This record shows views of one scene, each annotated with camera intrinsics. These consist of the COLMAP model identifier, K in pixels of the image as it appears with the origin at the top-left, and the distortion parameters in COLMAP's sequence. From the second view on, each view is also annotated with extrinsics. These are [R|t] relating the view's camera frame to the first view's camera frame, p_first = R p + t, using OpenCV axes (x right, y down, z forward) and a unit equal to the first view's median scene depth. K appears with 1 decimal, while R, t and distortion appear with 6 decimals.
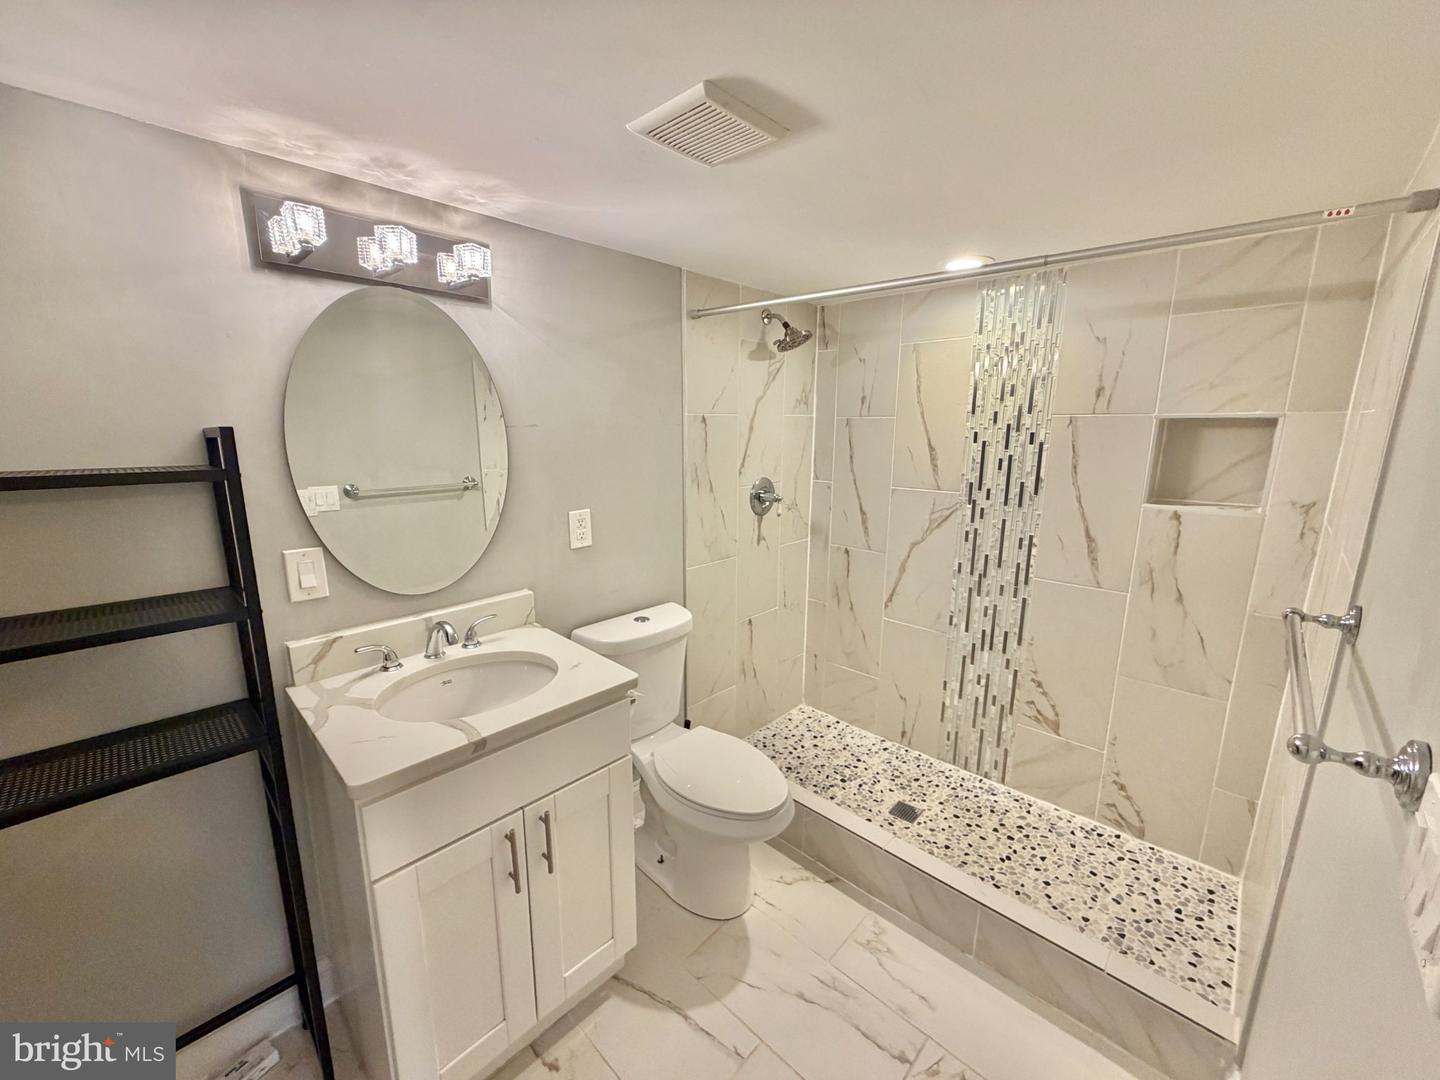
lens RADIAL K [[578.1, 0, 719.3], [0, 578.1, 538.3], [0, 0, 1]] dist [-0.001734, 0.000492]
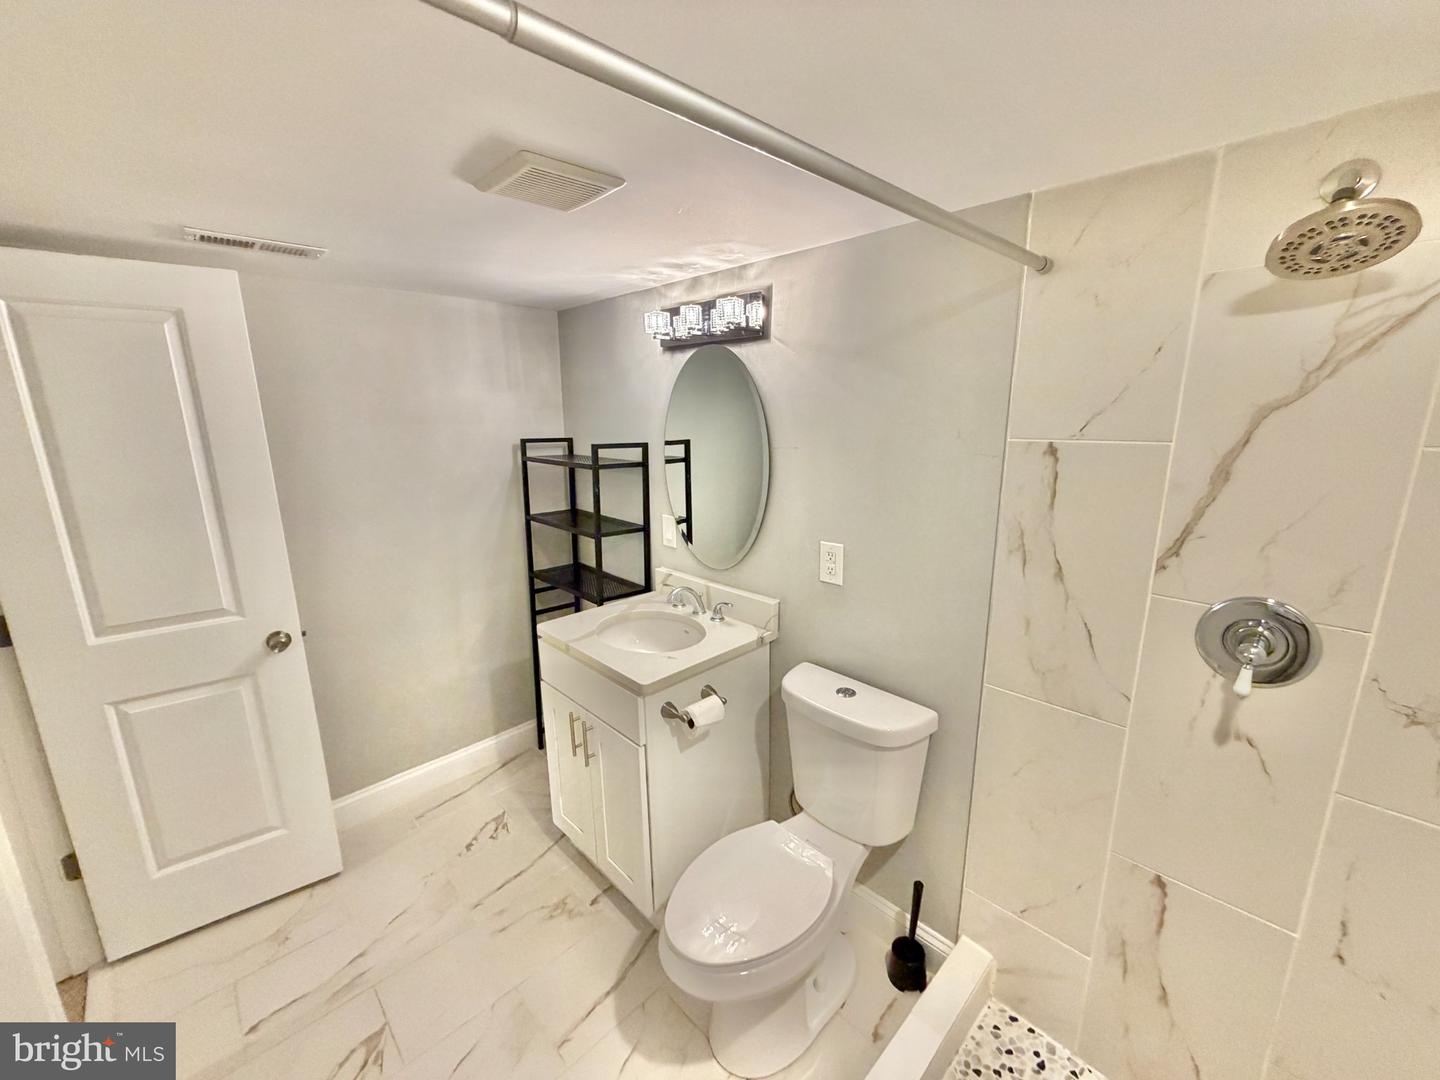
lens RADIAL K [[578.1, 0, 723.4], [0, 578.1, 550.6], [0, 0, 1]] dist [-0.001734, 0.000492]
pose [[-0.048123, 0.213969, -0.975654, 0.660562], [-0.201157, 0.954697, 0.219295, -0.203045], [0.978376, 0.206813, -0.002901, 0.844803]]
